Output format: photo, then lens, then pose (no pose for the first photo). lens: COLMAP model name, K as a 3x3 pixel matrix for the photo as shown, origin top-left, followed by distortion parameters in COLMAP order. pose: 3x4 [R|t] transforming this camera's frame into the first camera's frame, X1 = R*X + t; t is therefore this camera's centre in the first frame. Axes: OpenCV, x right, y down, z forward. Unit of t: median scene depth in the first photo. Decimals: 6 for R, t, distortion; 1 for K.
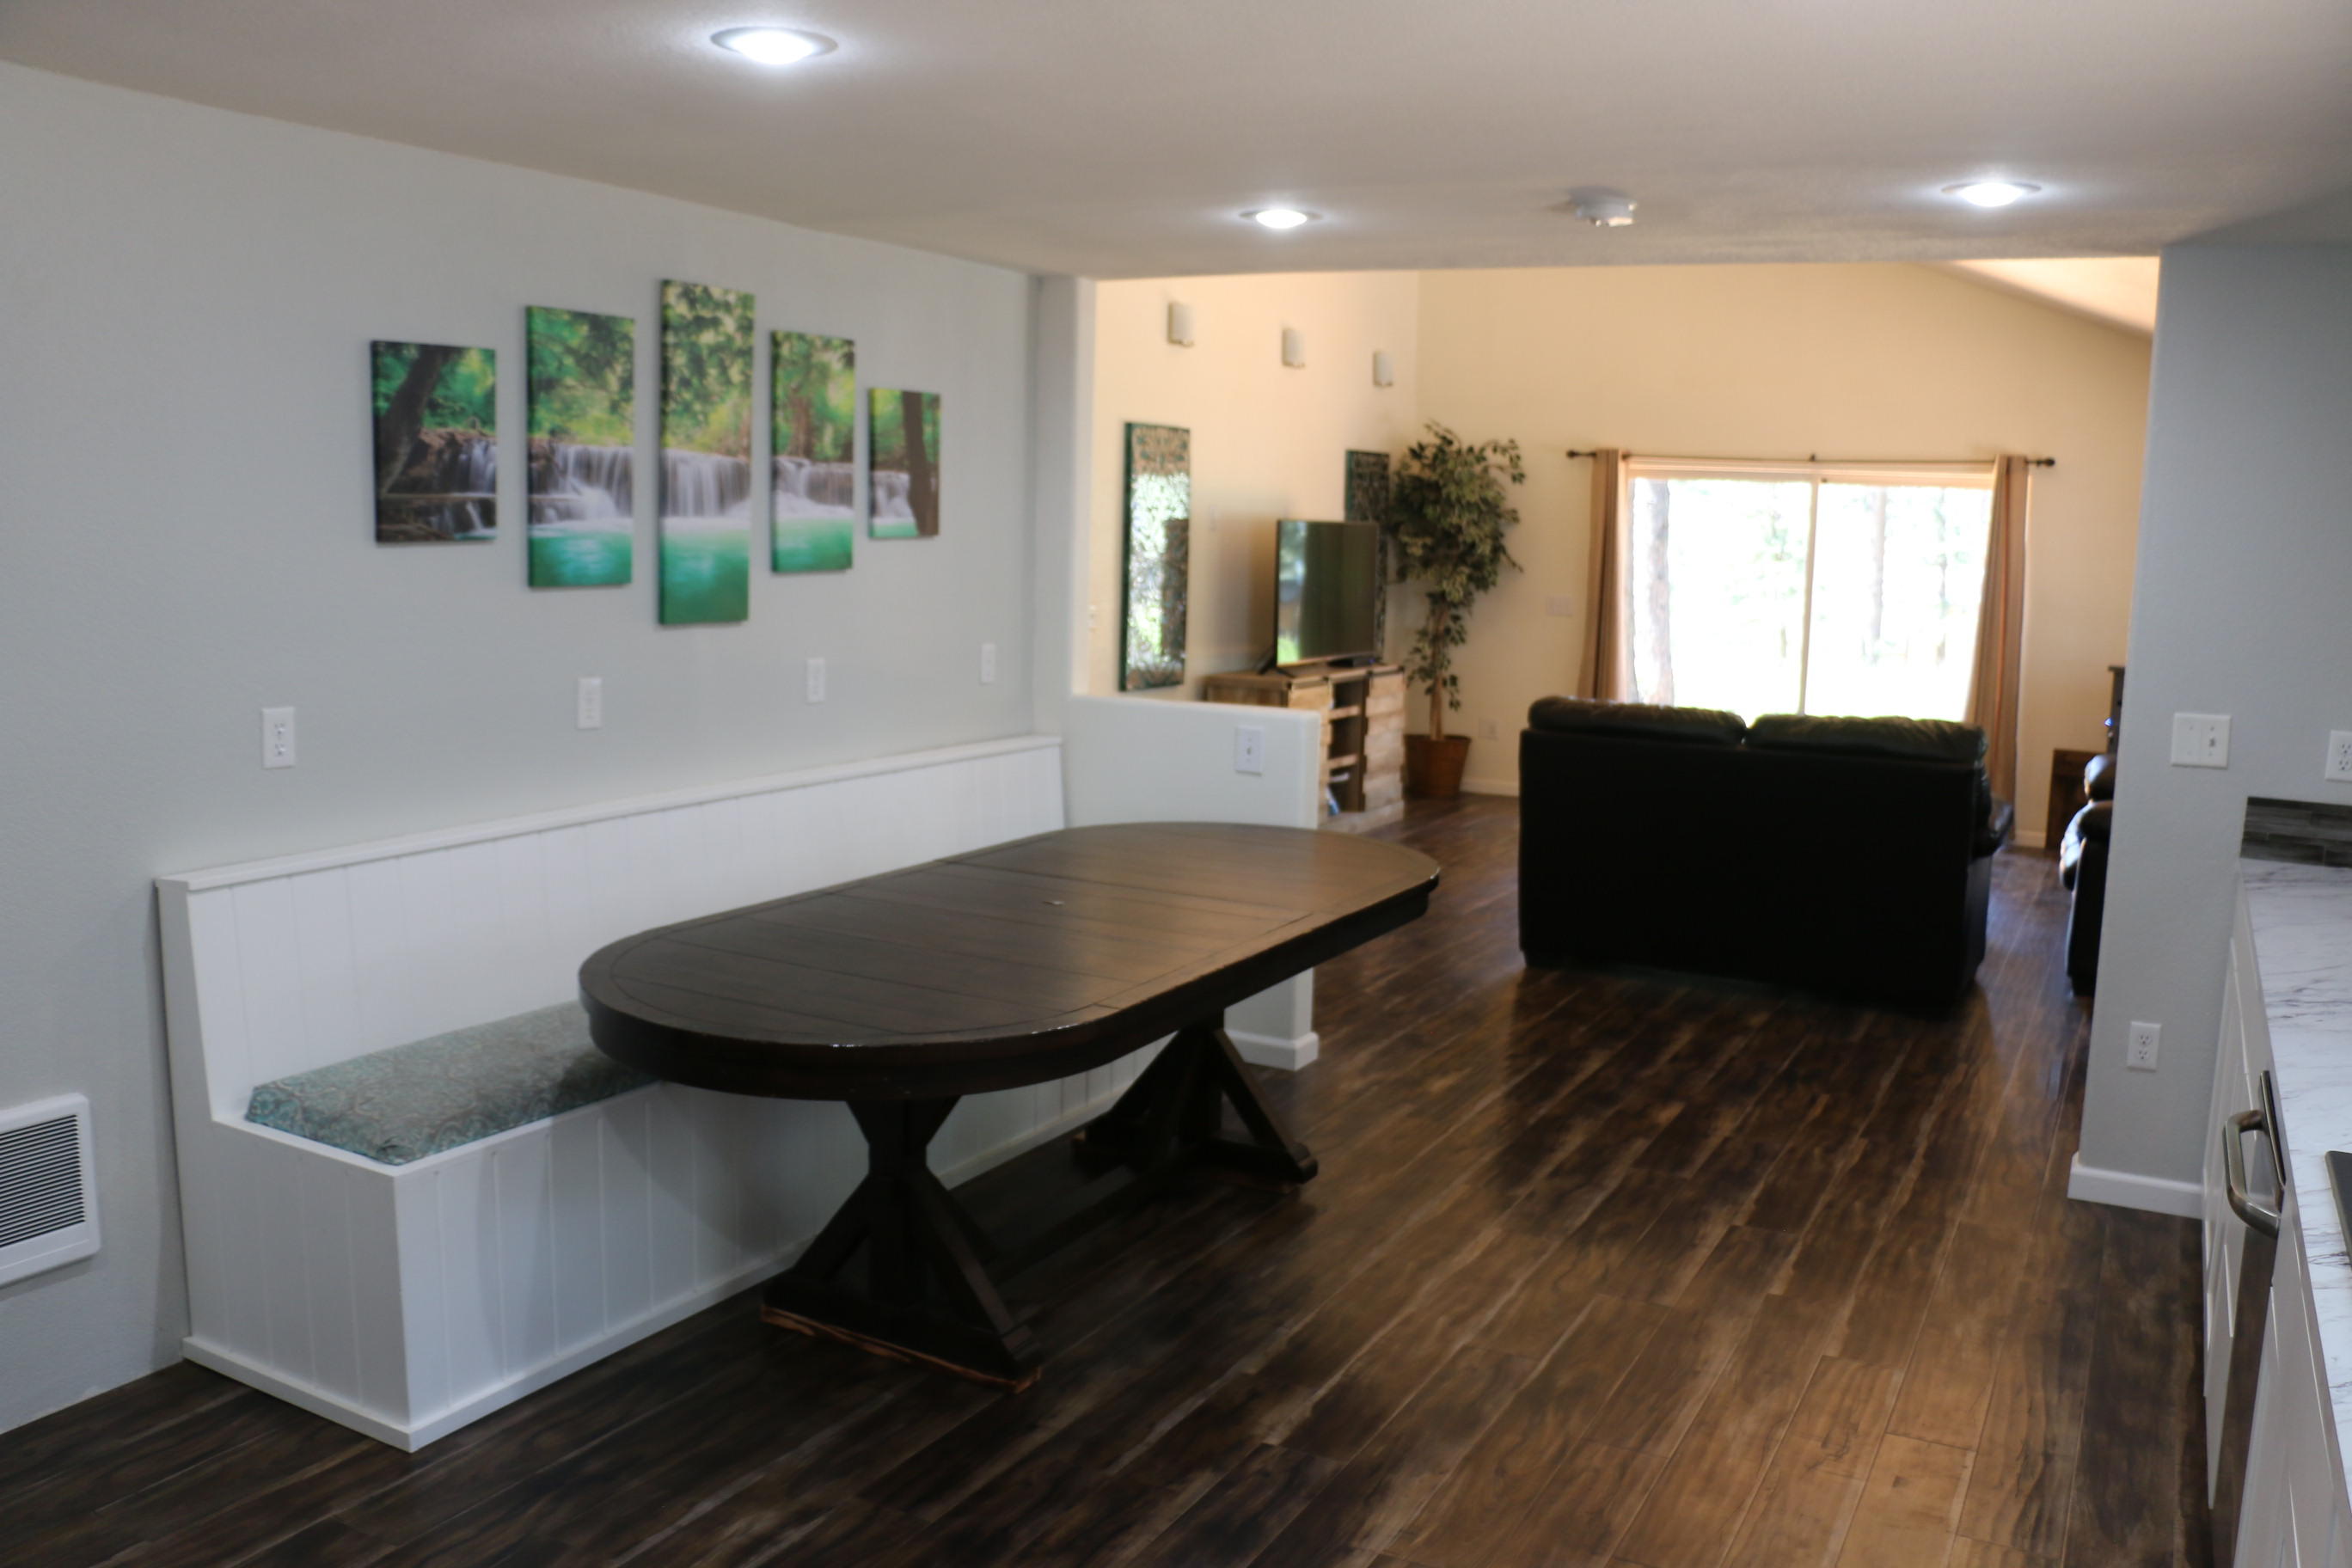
lens RADIAL K [[1926.4, 0, 1189.8], [0, 1926.4, 799.6], [0, 0, 1]] dist [-0.163510, 0.100924]
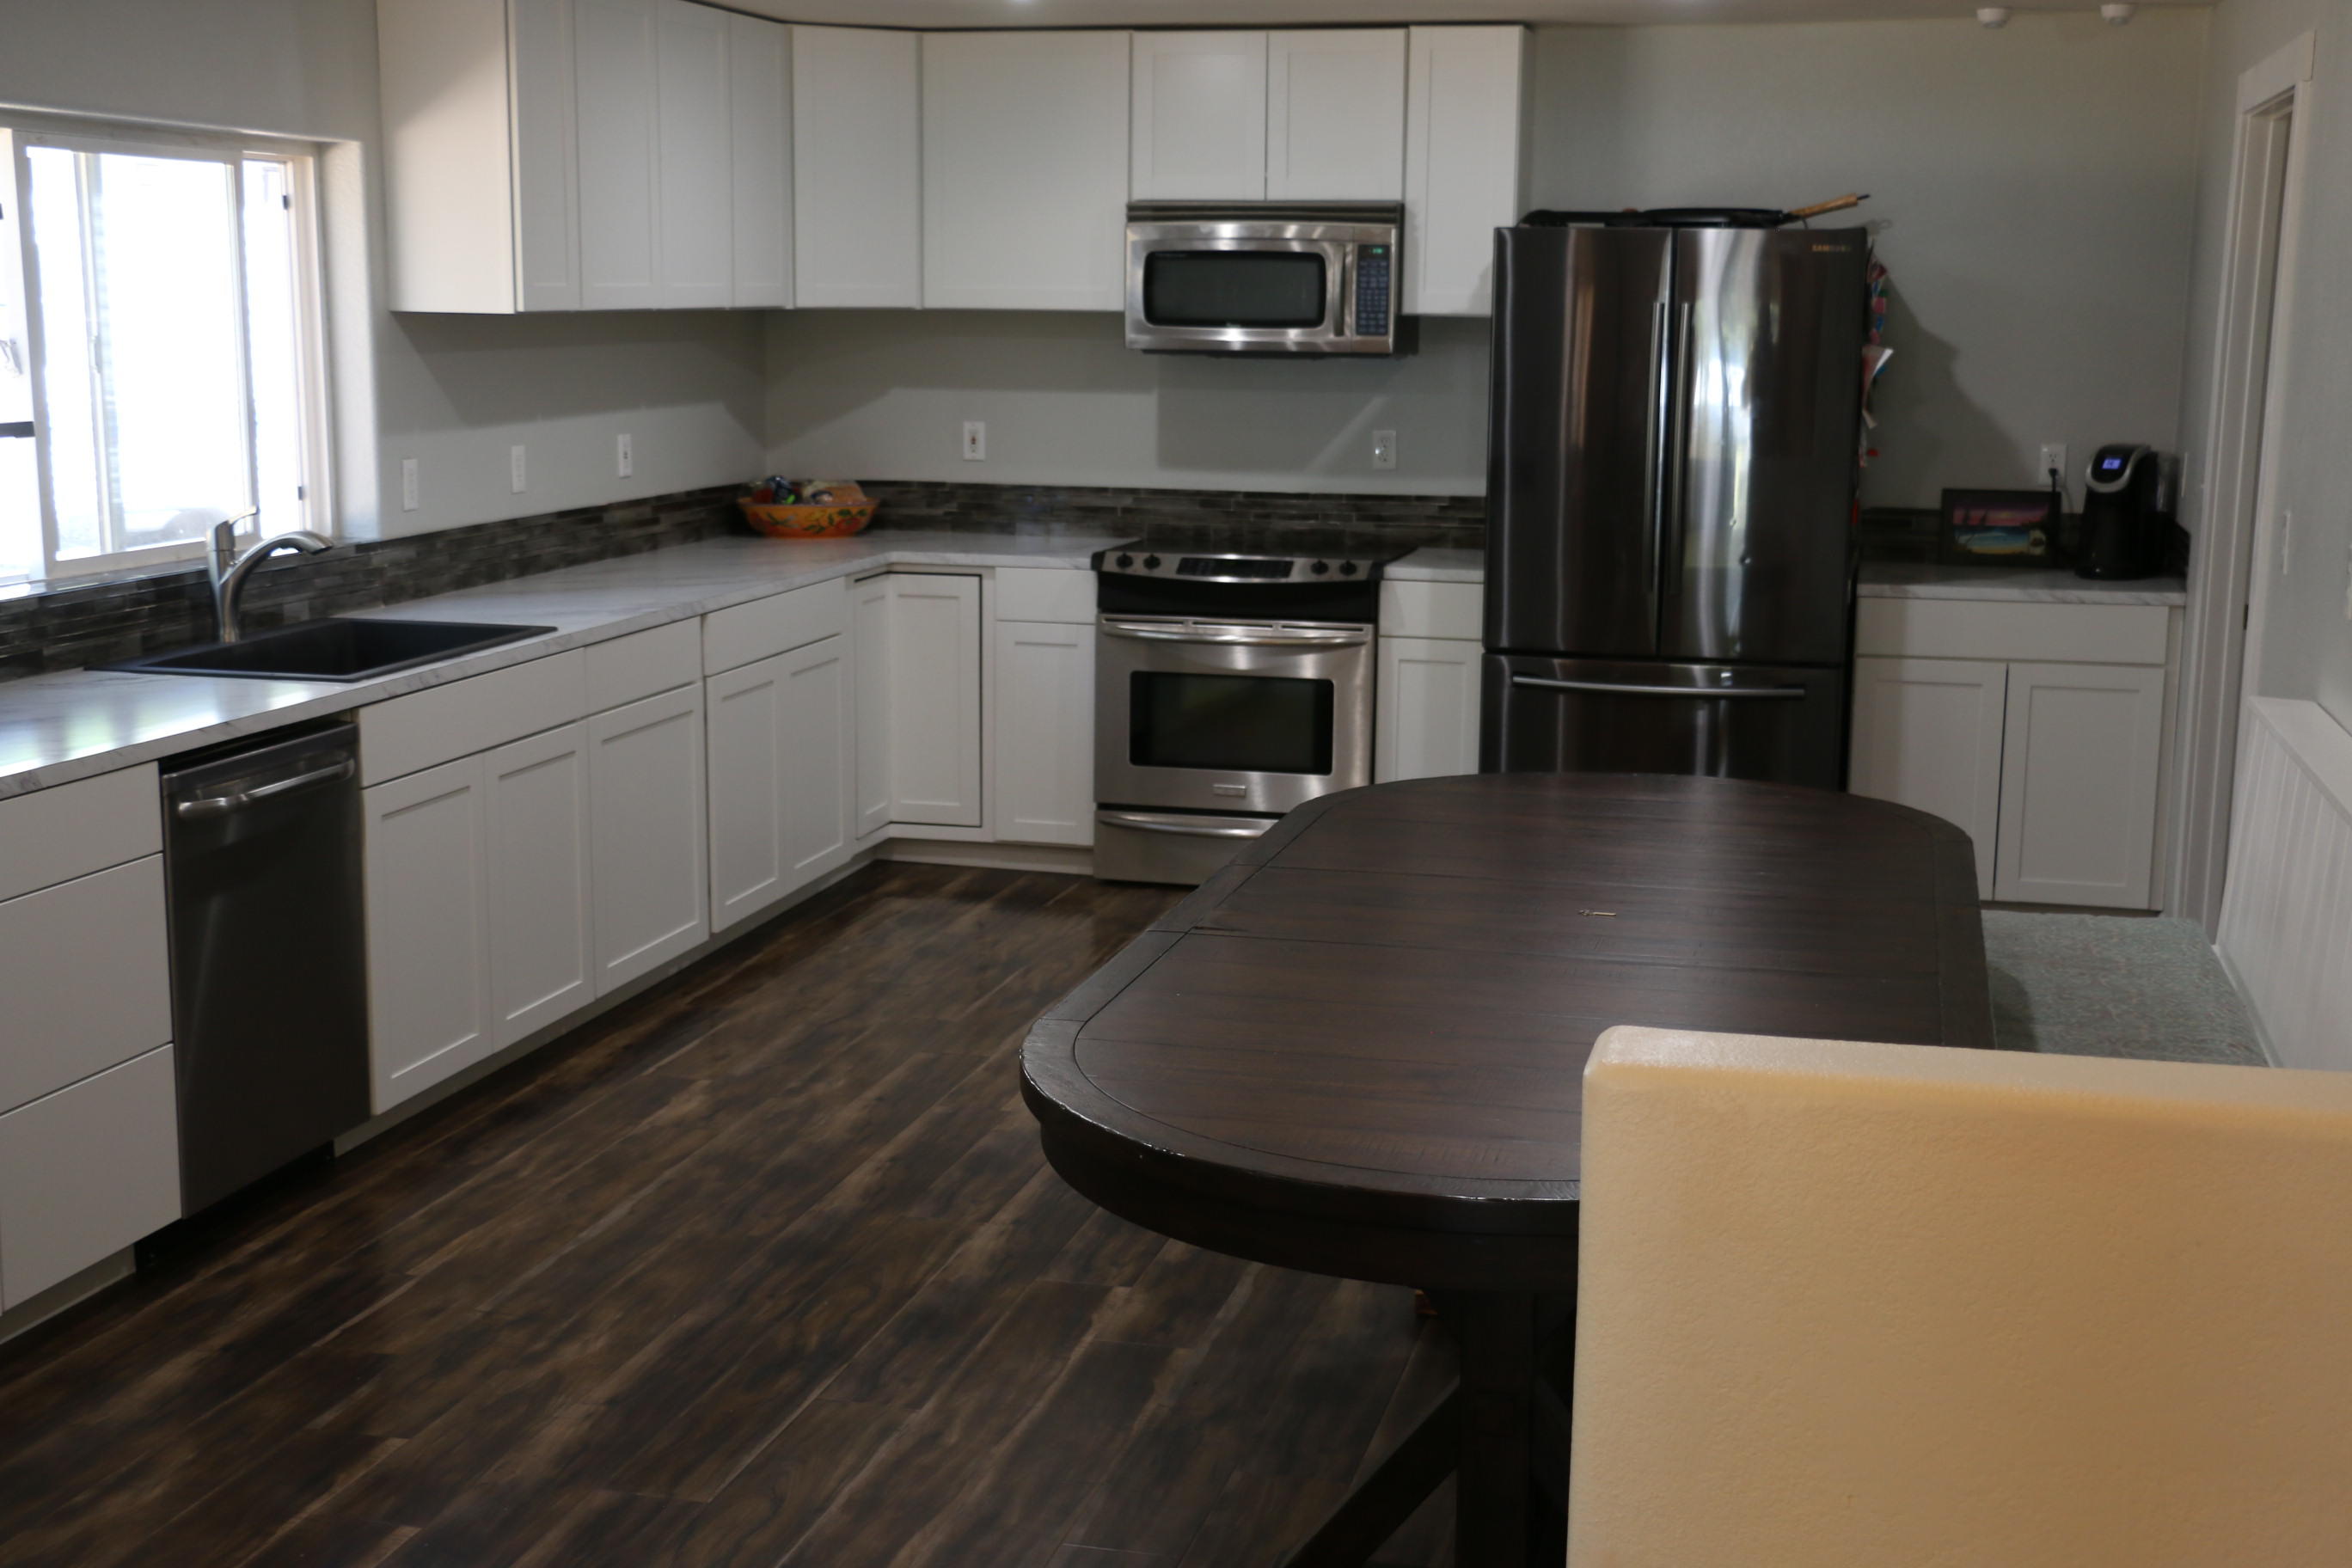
lens RADIAL K [[2859.2, 0, 1164.2], [0, 2859.2, 791.8], [0, 0, 1]] dist [0.007462, 0.000000]
pose [[-0.971375, 0.009629, -0.237358, 0.285056], [-0.065128, 0.950099, 0.305074, -0.257284], [0.228451, 0.311800, -0.922275, 1.792292]]
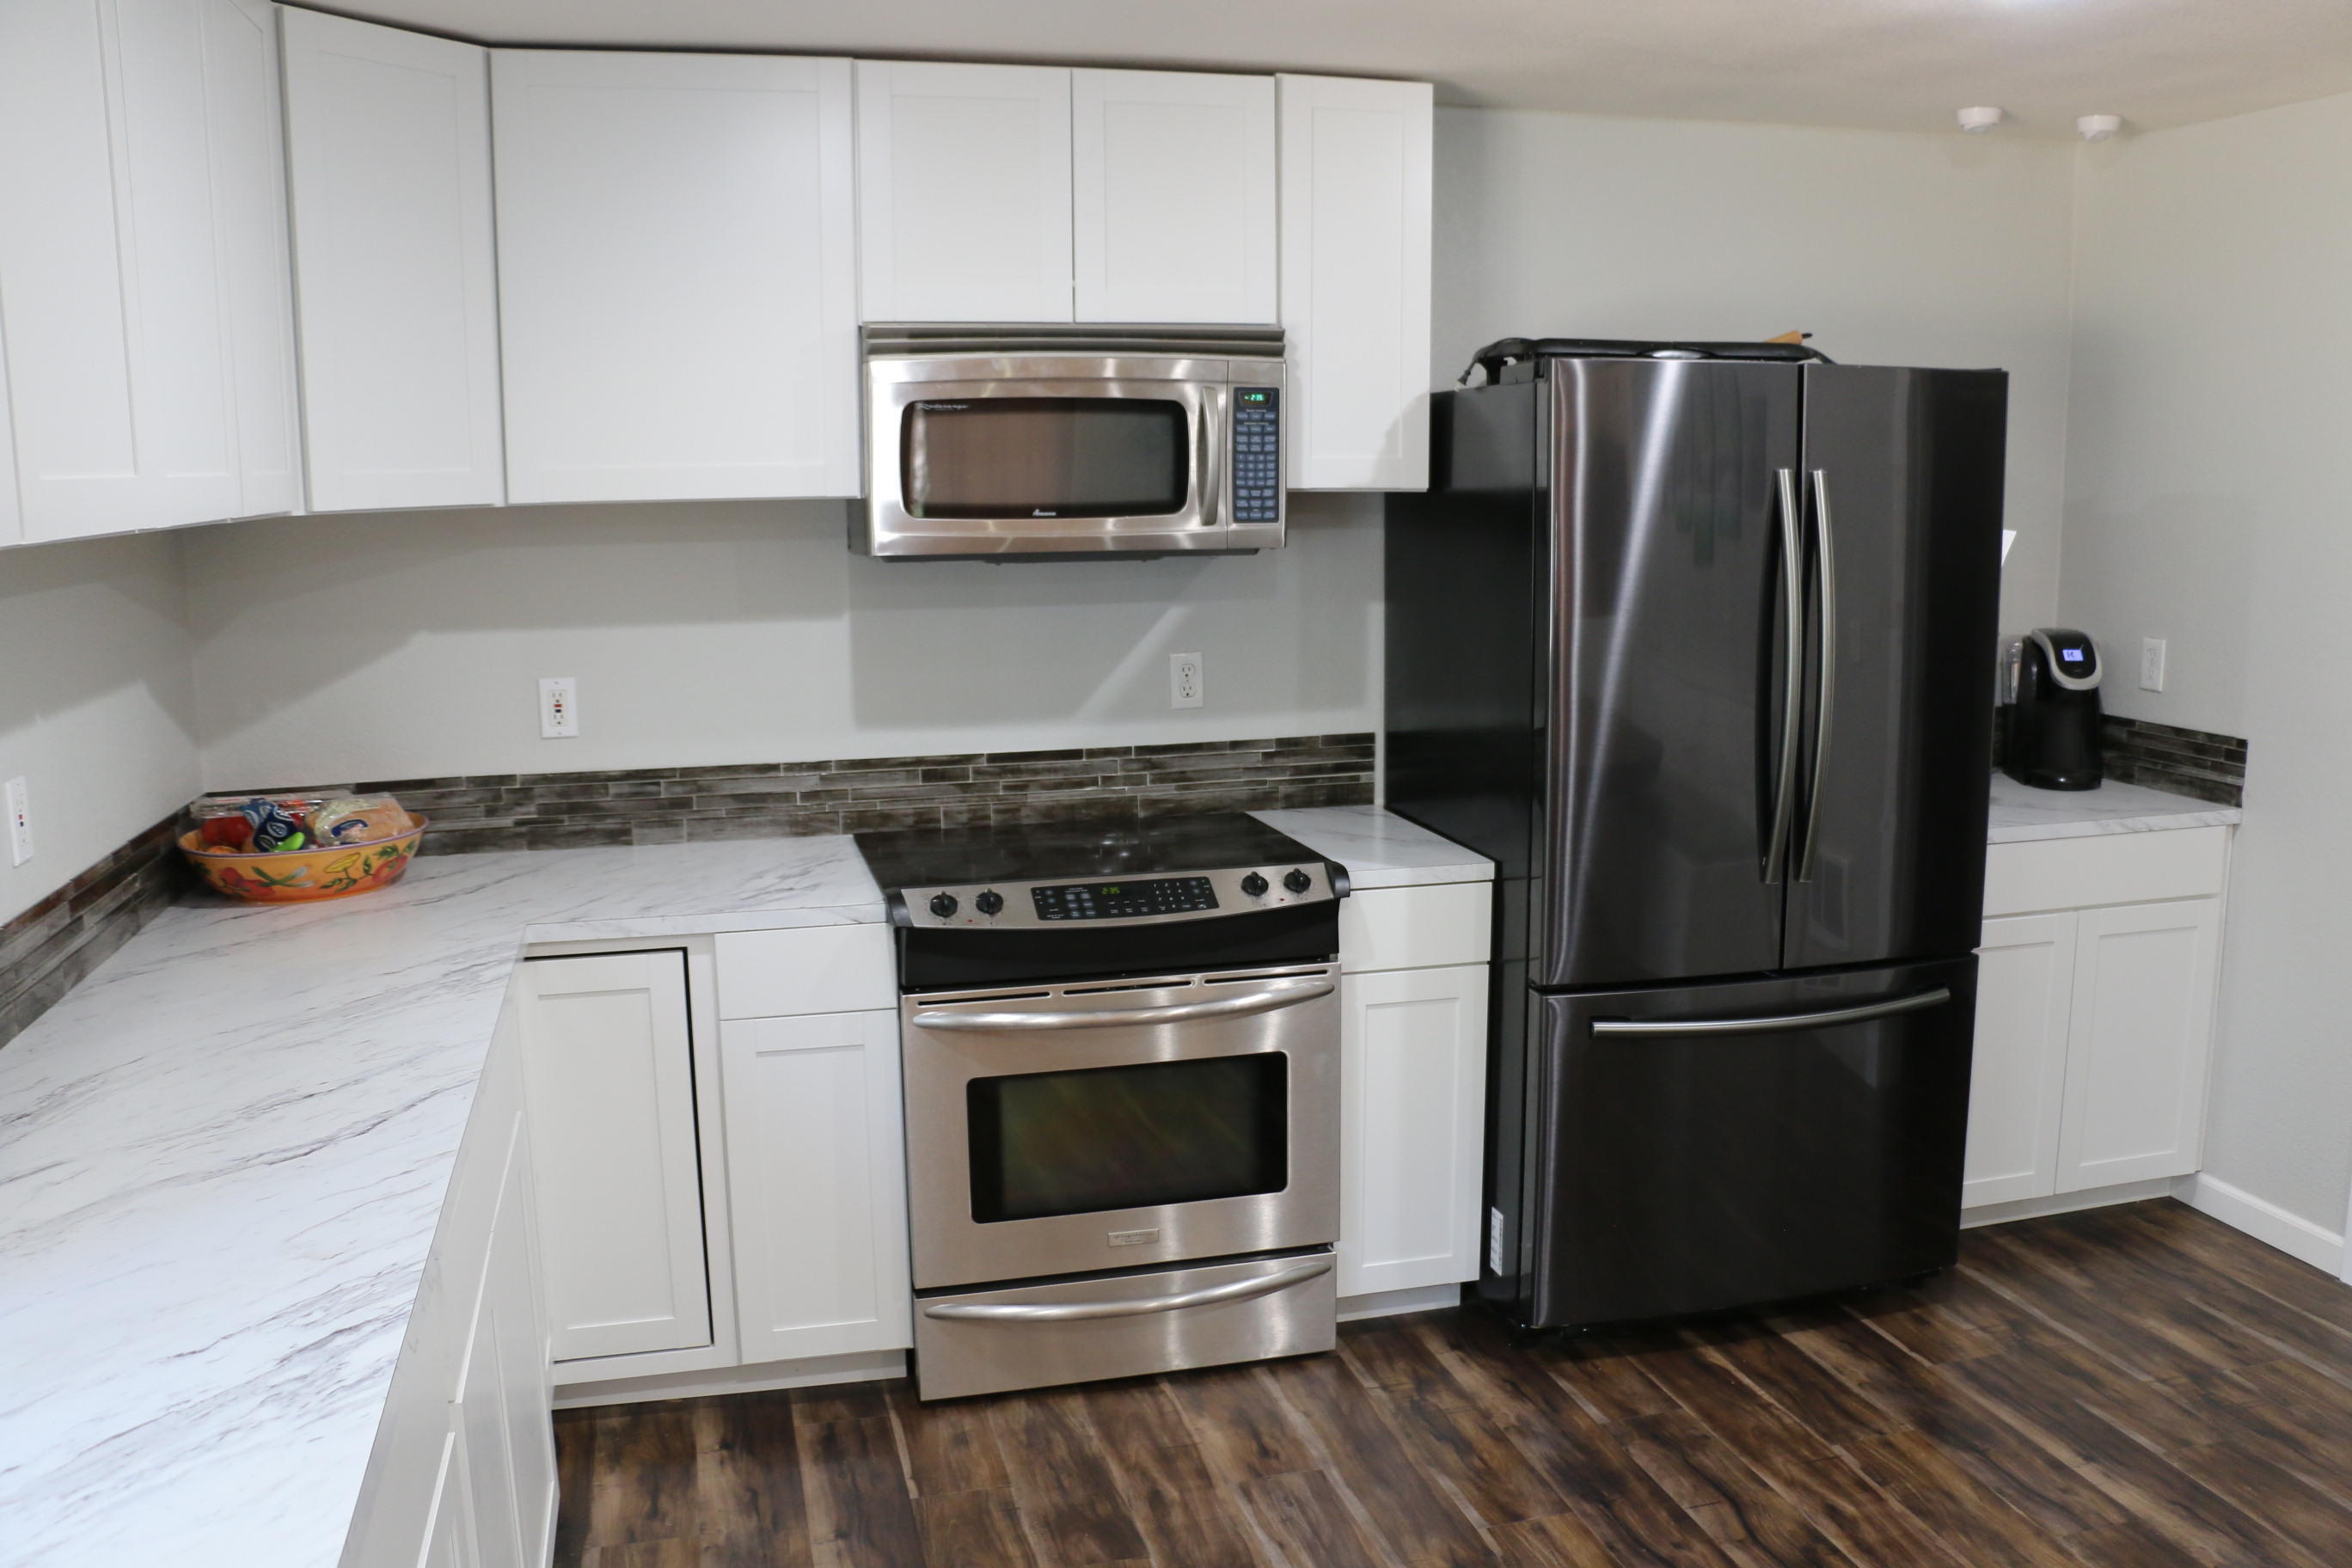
lens RADIAL K [[1926.4, 0, 1179.9], [0, 1926.4, 782.5], [0, 0, 1]] dist [-0.163510, 0.100924]
pose [[-0.735299, 0.096266, -0.670871, 0.304454], [-0.105980, 0.961353, 0.254106, -0.081898], [0.669405, 0.257942, -0.696679, 0.610350]]
